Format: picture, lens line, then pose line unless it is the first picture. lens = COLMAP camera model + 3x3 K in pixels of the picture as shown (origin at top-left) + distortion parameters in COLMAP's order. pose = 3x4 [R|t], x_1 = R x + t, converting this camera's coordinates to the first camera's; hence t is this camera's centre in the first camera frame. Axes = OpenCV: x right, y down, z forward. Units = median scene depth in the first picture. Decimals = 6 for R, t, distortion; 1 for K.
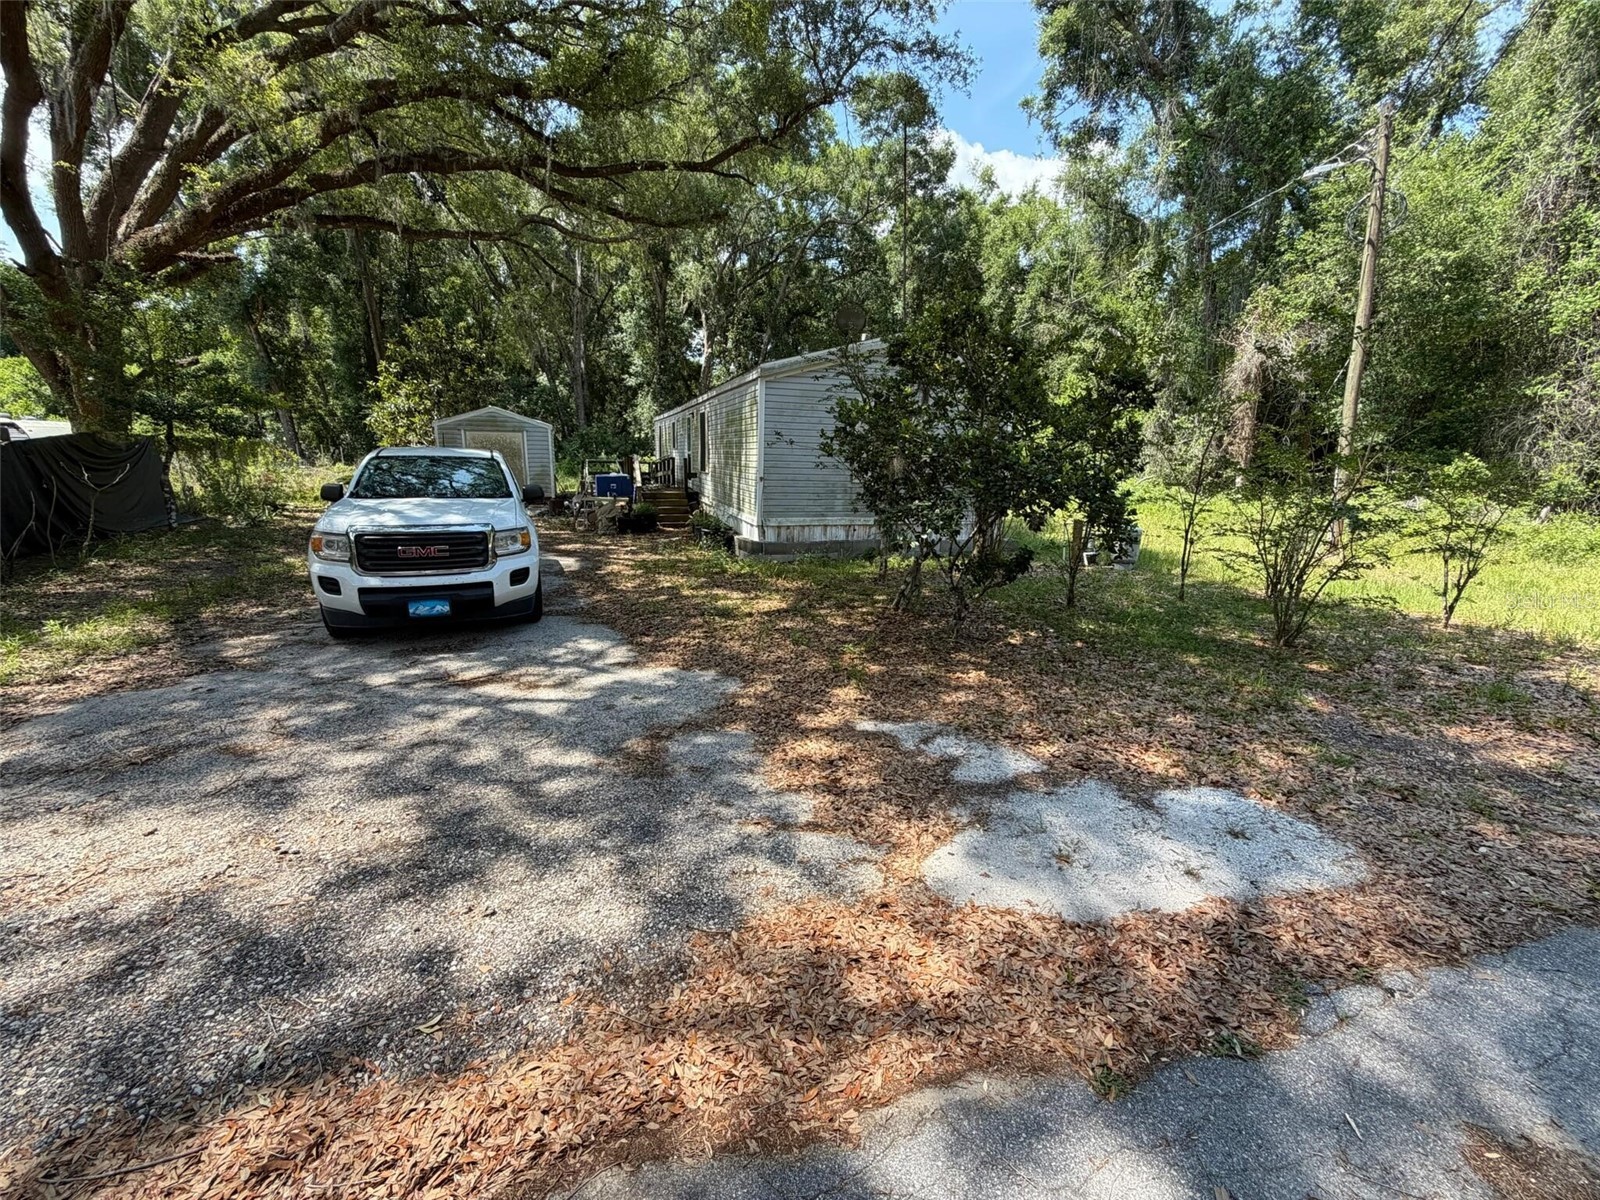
lens RADIAL K [[636.5, 0, 799.6], [0, 636.5, 600.9], [0, 0, 1]] dist [-0.000865, 0.000011]
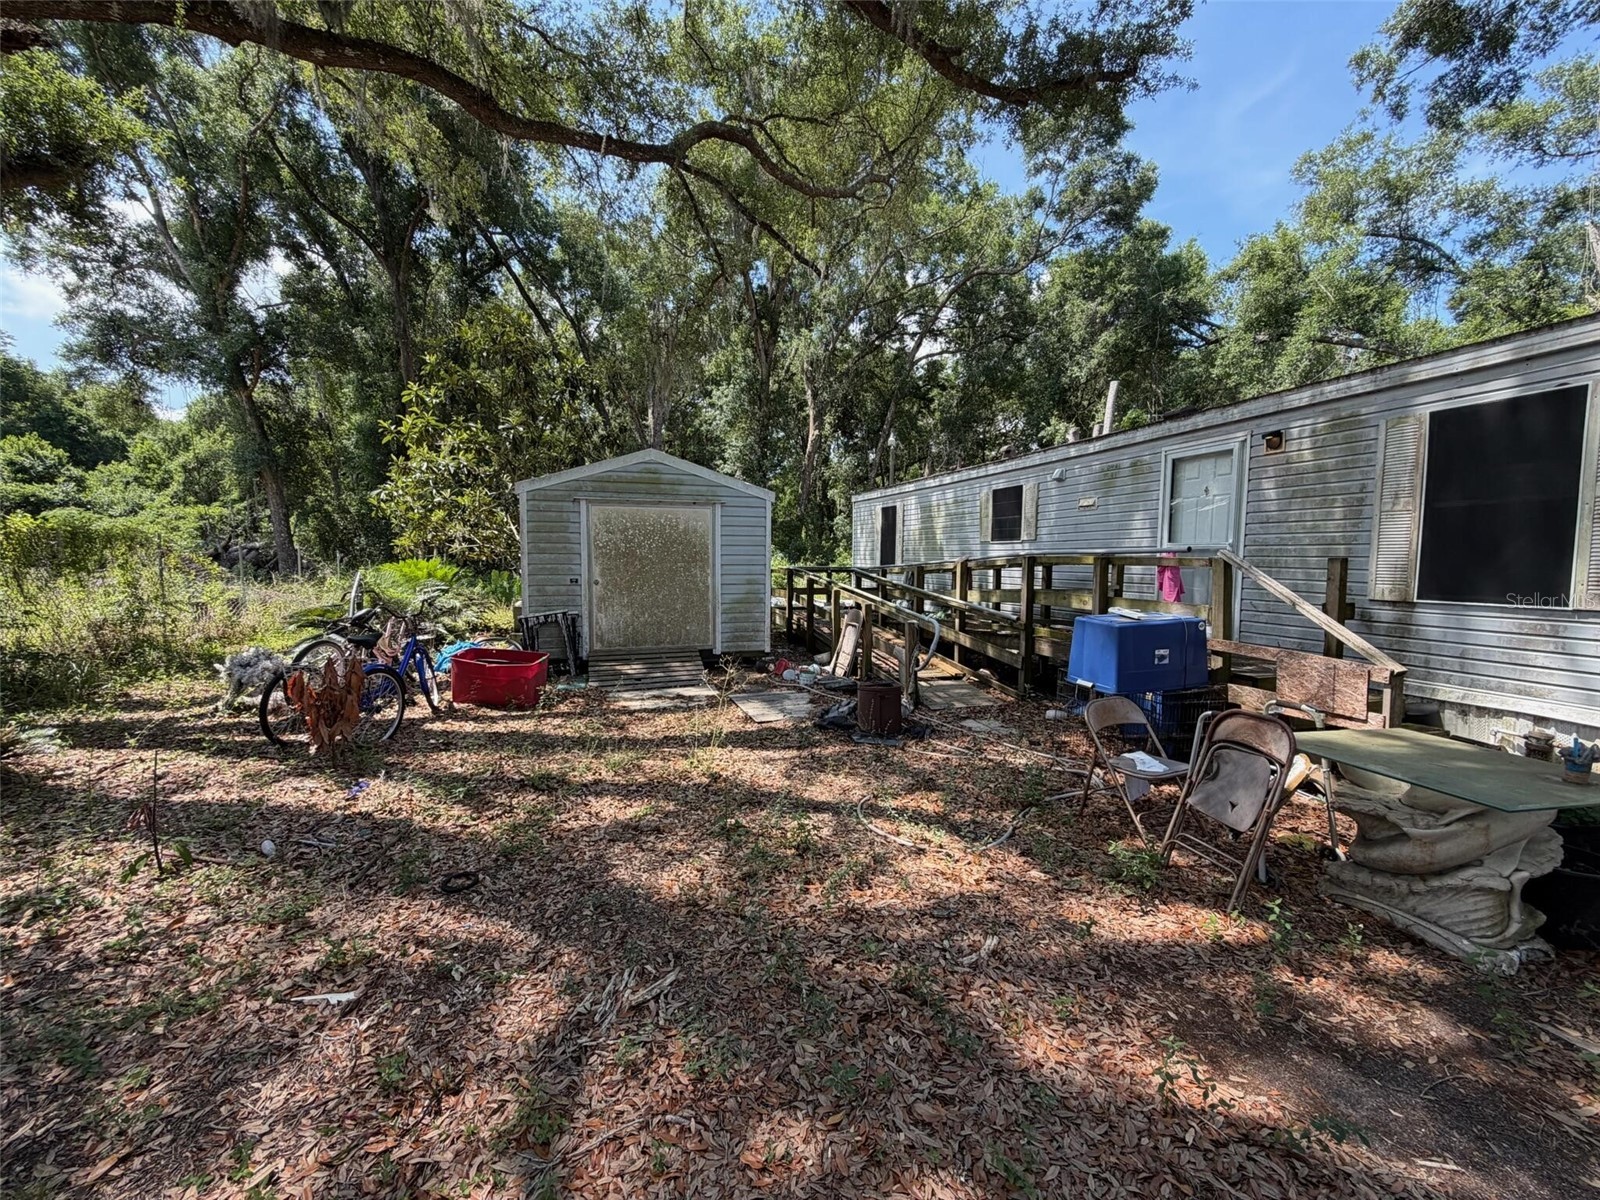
lens RADIAL K [[636.5, 0, 794.6], [0, 636.5, 596.6], [0, 0, 1]] dist [-0.000865, 0.000011]
pose [[0.999637, -0.009033, -0.025394, -0.209111], [0.004692, 0.986102, -0.166073, -0.075230], [0.026541, 0.165893, 0.985786, 0.329560]]
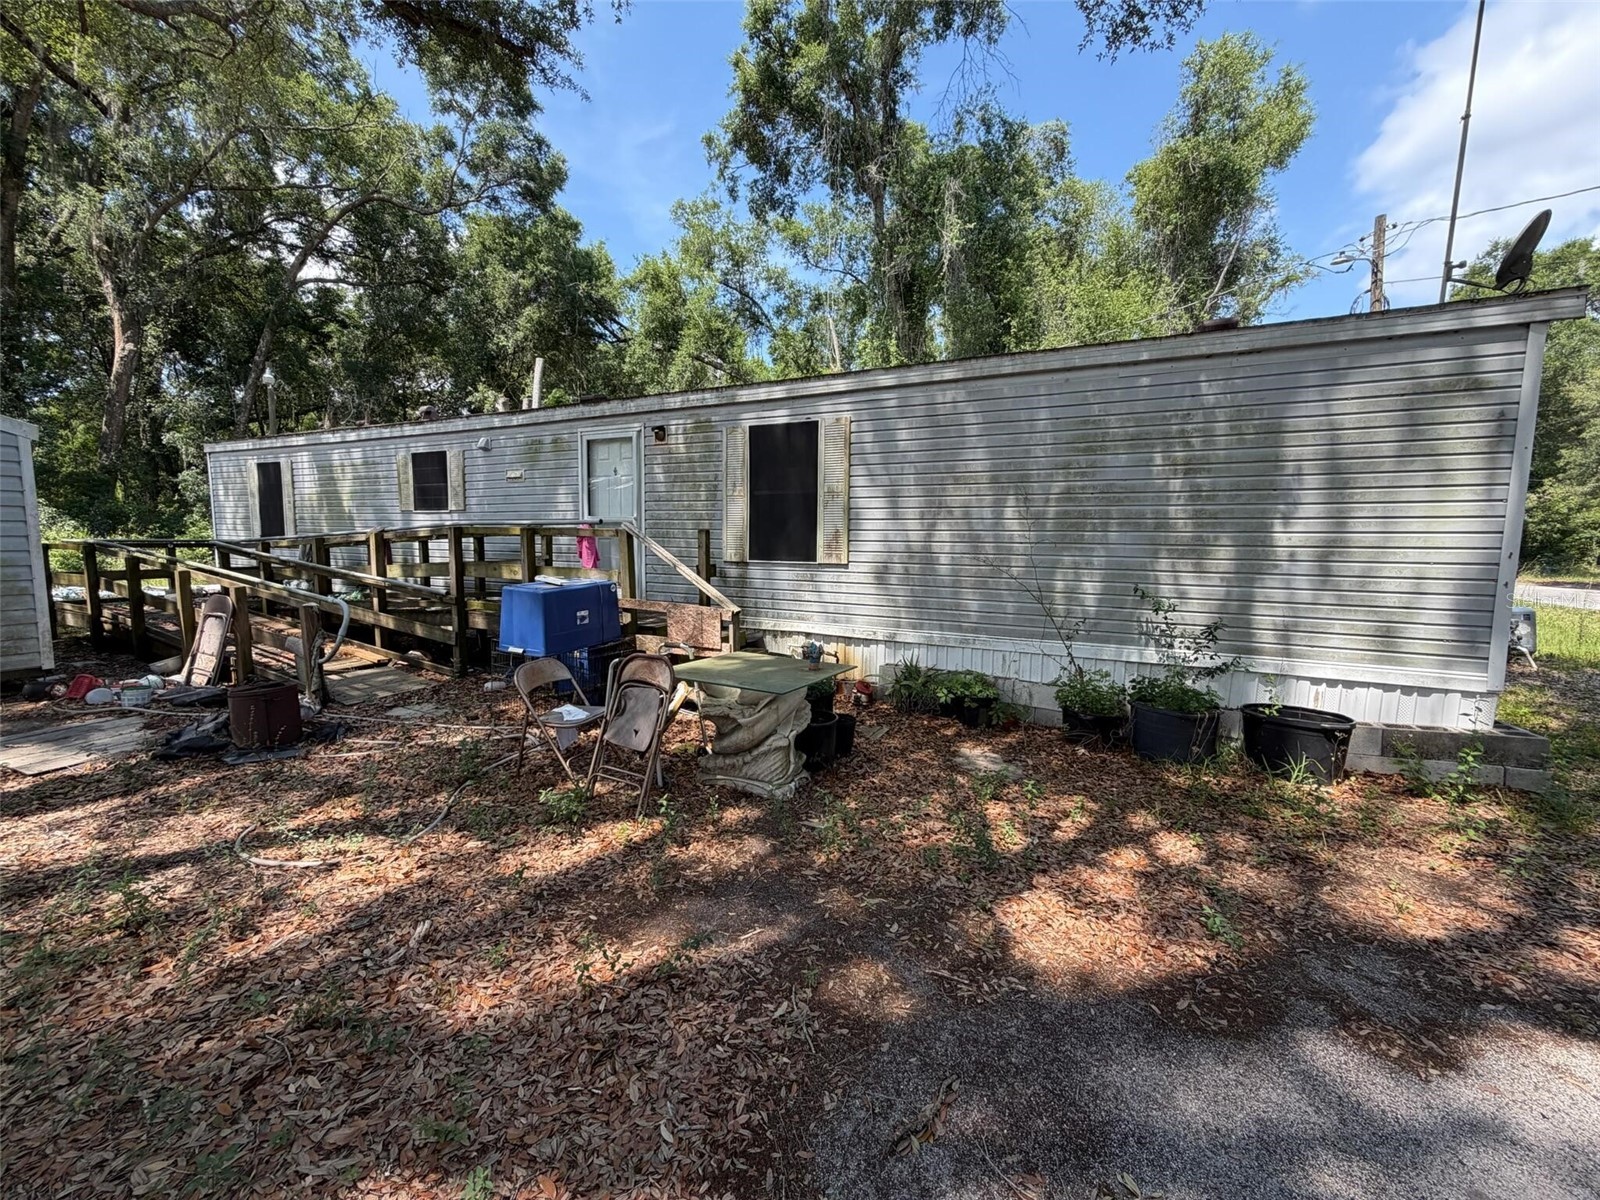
lens RADIAL K [[636.5, 0, 798.4], [0, 636.5, 599.4], [0, 0, 1]] dist [-0.000865, 0.000011]
pose [[0.698825, -0.081140, 0.710676, -0.202465], [0.162920, 0.985486, -0.047687, -0.071217], [-0.696492, 0.149108, 0.701901, 0.318438]]
